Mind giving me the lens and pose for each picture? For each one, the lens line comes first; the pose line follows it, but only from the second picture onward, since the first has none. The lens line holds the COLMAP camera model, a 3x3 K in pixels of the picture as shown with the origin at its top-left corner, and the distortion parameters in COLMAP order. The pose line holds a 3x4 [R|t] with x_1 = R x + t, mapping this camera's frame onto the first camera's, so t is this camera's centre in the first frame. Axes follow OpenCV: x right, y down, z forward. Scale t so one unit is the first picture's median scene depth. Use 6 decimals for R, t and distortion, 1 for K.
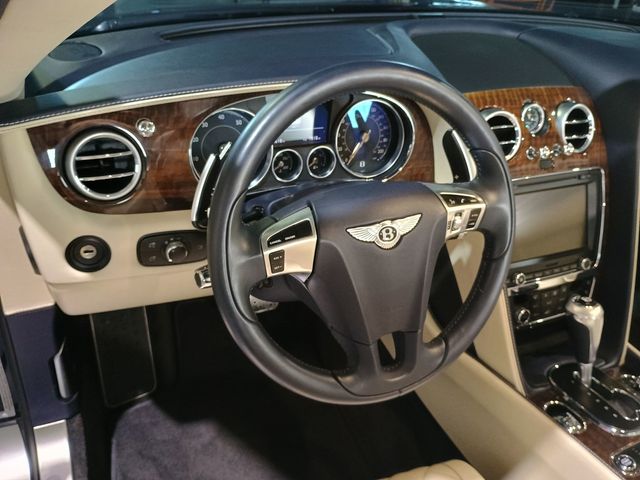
lens RADIAL K [[556.9, 0, 320.6], [0, 556.9, 243.1], [0, 0, 1]] dist [0.049827, -0.069545]
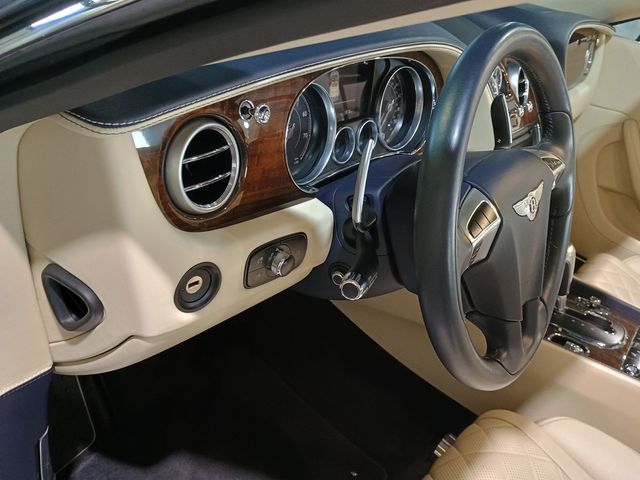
lens RADIAL K [[556.9, 0, 314.2], [0, 556.9, 235.6], [0, 0, 1]] dist [0.049827, -0.069545]
pose [[0.888507, -0.161316, 0.429572, -0.516368], [0.141201, 0.986861, 0.078539, -0.075635], [-0.436597, -0.009127, 0.899611, 0.231085]]
